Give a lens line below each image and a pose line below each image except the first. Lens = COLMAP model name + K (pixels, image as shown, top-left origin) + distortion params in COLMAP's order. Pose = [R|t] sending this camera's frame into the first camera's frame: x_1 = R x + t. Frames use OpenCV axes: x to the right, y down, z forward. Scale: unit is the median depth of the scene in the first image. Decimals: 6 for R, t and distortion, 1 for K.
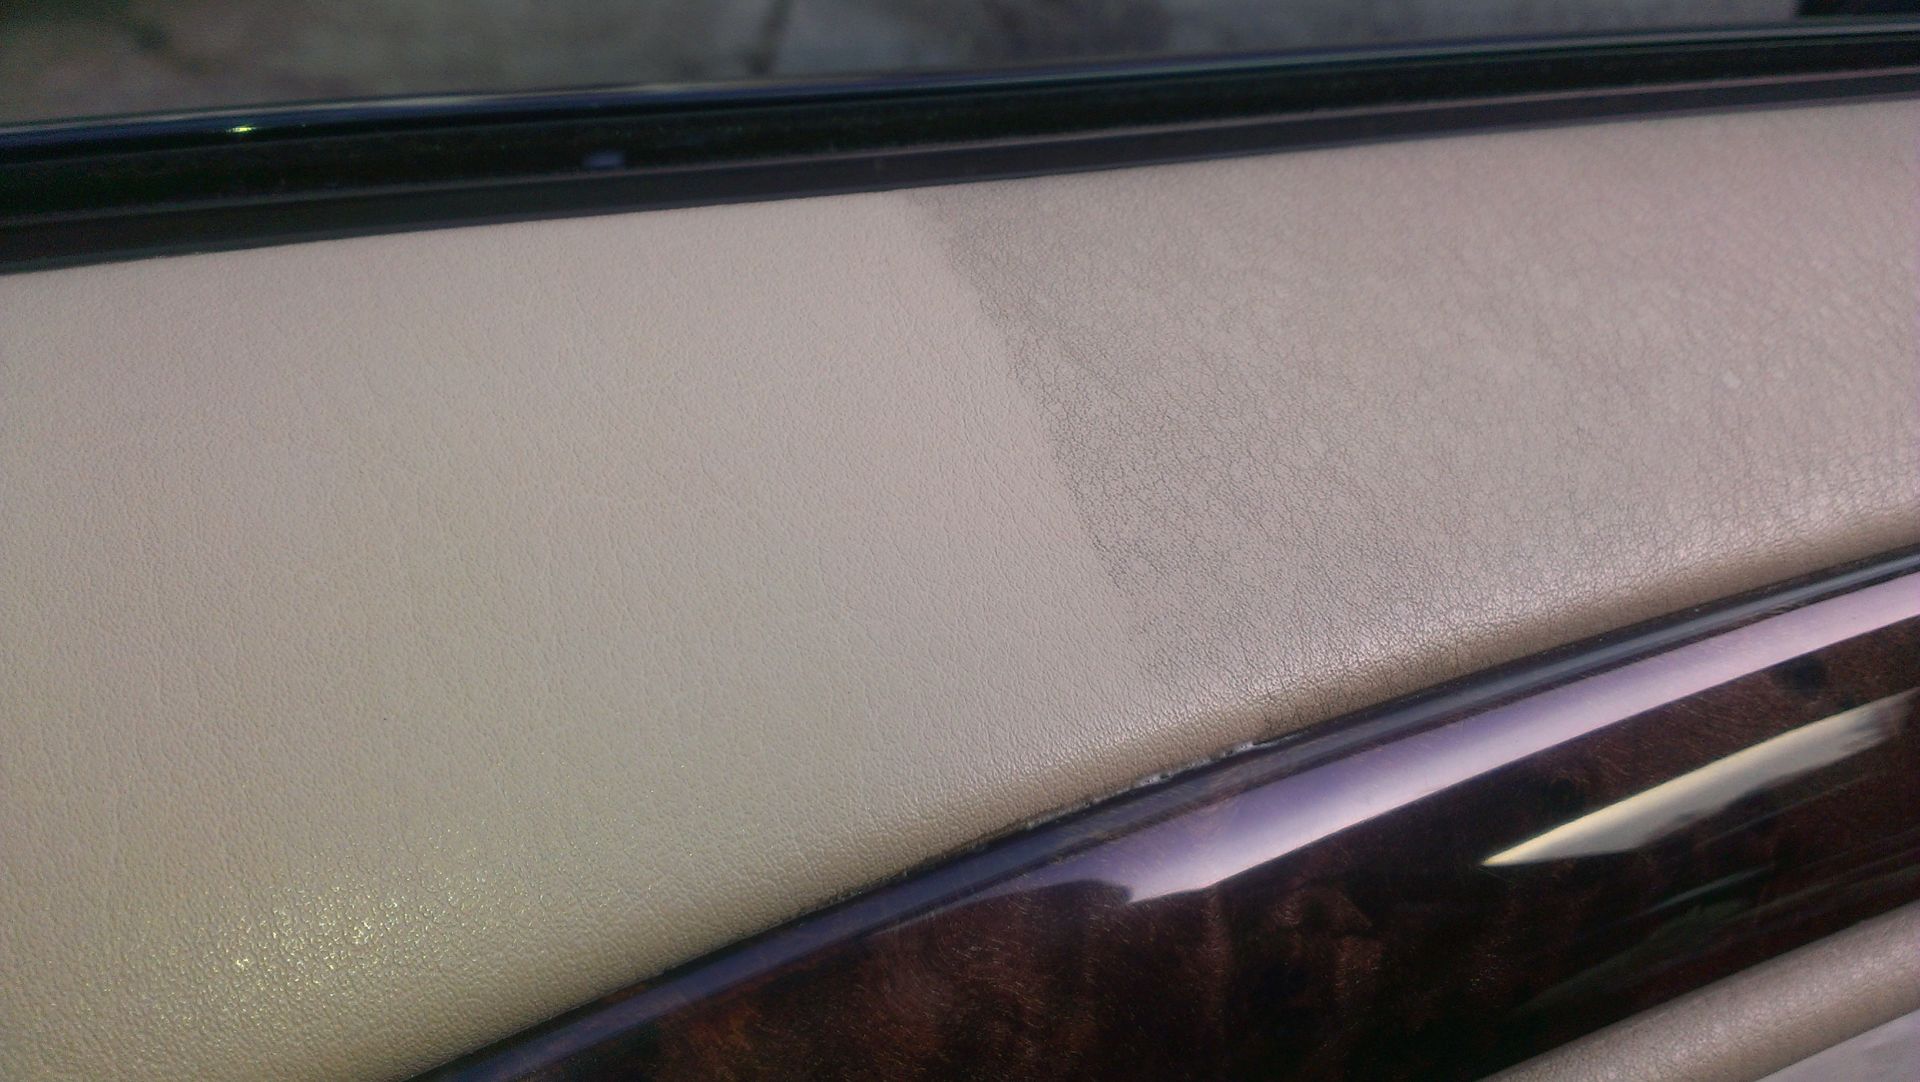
lens RADIAL K [[1570.0, 0, 960.0], [0, 1570.0, 541.0], [0, 0, 1]] dist [0.155688, -0.289651]
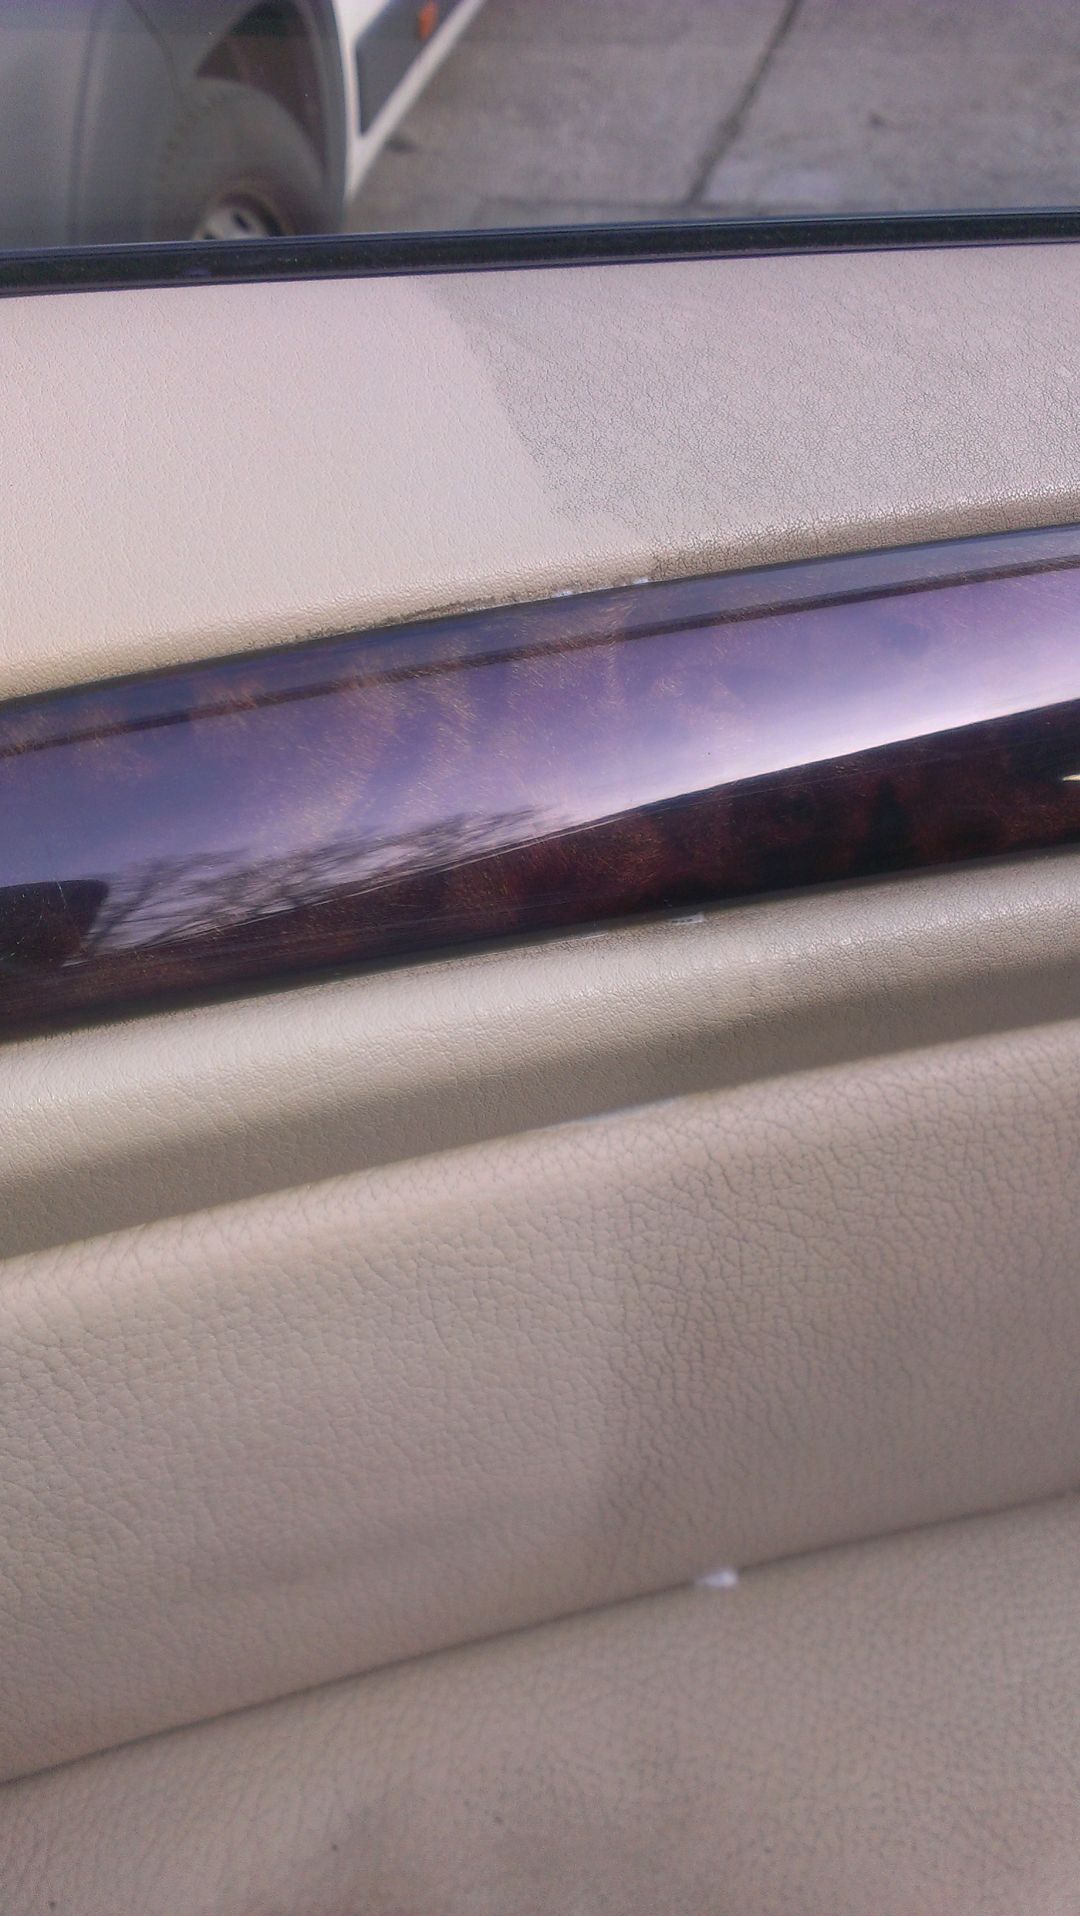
lens RADIAL K [[1566.7, 0, 540.0], [0, 1566.7, 958.0], [0, 0, 1]] dist [0.155688, -0.289651]
pose [[0.988874, -0.059737, -0.136231, 0.246770], [0.037943, 0.986822, -0.157298, 0.626487], [0.143832, 0.150379, 0.978110, -0.270267]]
